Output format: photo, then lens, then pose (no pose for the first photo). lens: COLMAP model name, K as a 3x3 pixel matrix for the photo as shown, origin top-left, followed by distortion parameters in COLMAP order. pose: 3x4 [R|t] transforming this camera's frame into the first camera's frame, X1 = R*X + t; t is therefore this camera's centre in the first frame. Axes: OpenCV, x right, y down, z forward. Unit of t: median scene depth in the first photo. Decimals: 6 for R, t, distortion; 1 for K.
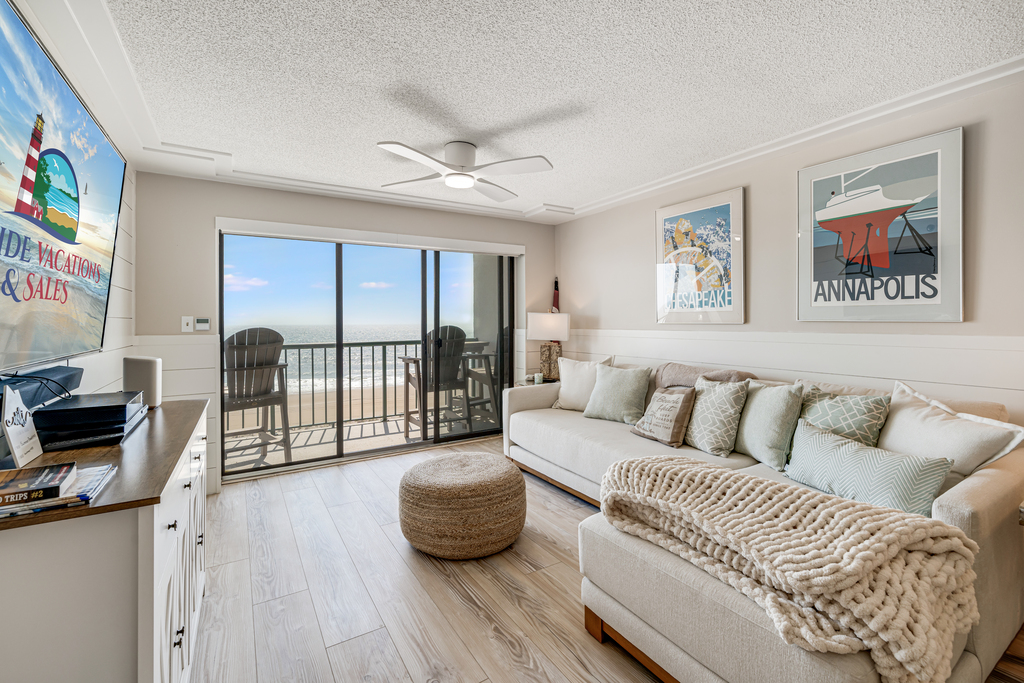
lens RADIAL K [[440.7, 0, 513.0], [0, 440.7, 320.3], [0, 0, 1]] dist [-0.002799, -0.000310]
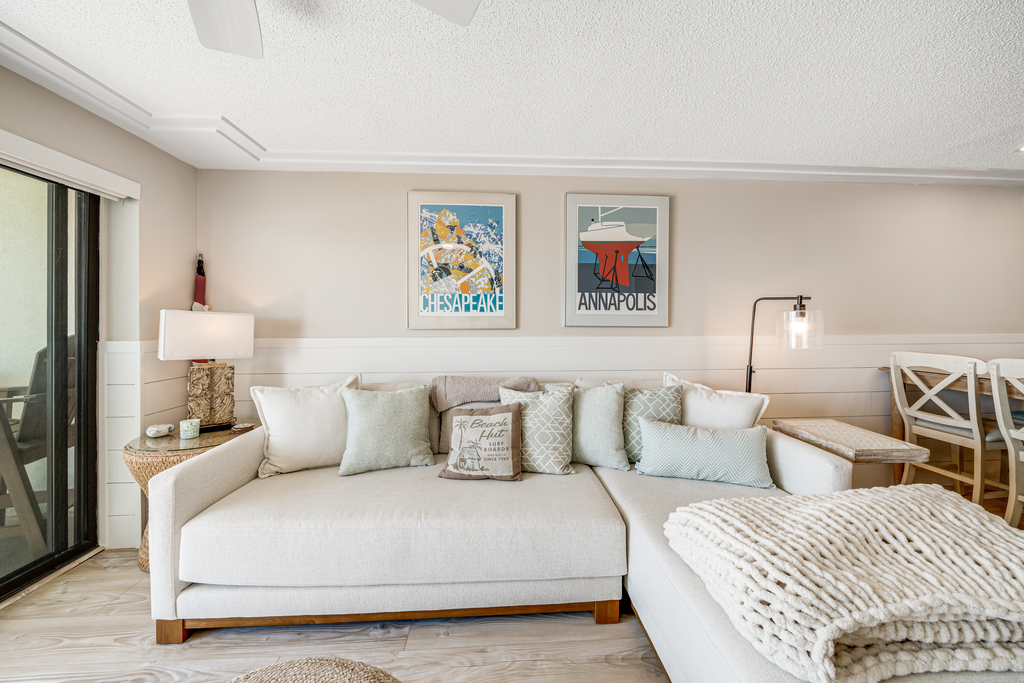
lens RADIAL K [[357.7, 0, 509.5], [0, 357.7, 324.9], [0, 0, 1]] dist [-0.003170, -0.000066]
pose [[0.485786, 0.011492, 0.874002, -0.213774], [-0.002794, 0.999929, -0.011596, 0.008181], [-0.874073, 0.003191, 0.485784, 0.664391]]
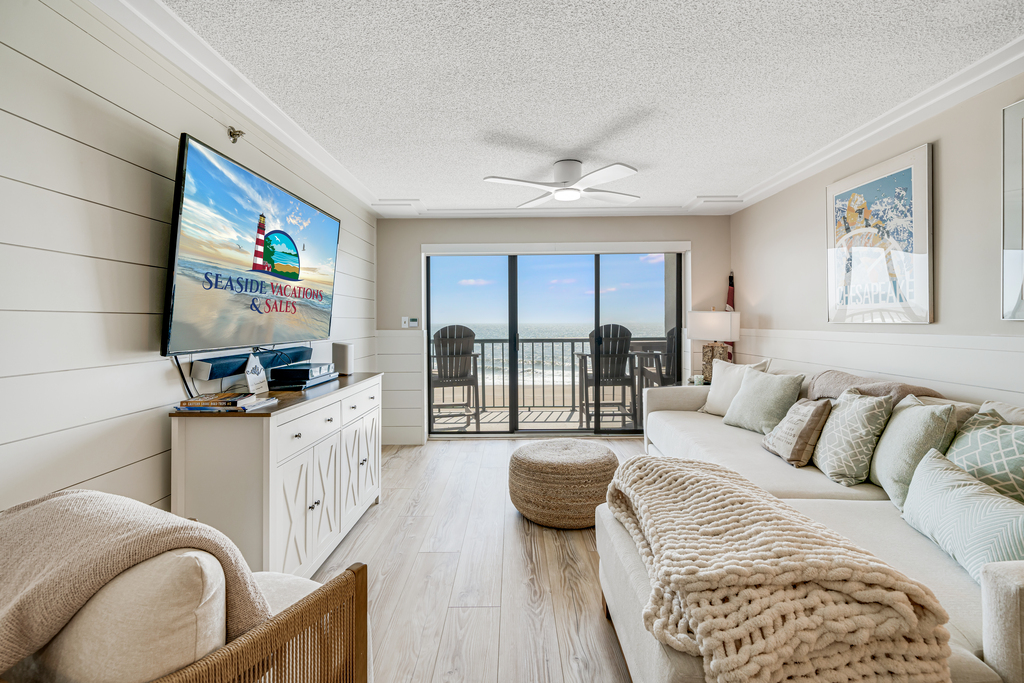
lens RADIAL K [[440.7, 0, 516.4], [0, 440.7, 321.7], [0, 0, 1]] dist [-0.002799, -0.000310]
pose [[0.850270, 0.001357, -0.526346, 0.343053], [0.002011, 0.999981, 0.005827, -0.001491], [0.526343, -0.006013, 0.850251, -0.018976]]
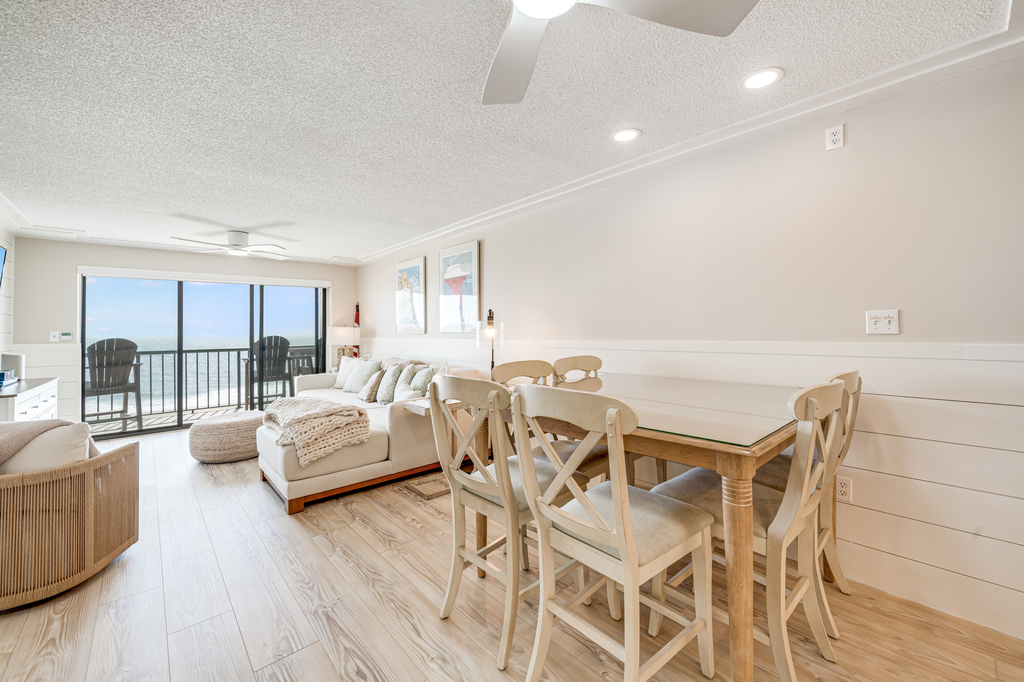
lens RADIAL K [[404.0, 0, 508.5], [0, 404.0, 322.4], [0, 0, 1]] dist [0.001103, -0.000481]
pose [[0.985740, -0.002064, 0.168263, 0.631464], [0.005169, 0.999824, -0.018016, -0.007431], [-0.168196, 0.018629, 0.985577, -0.708623]]
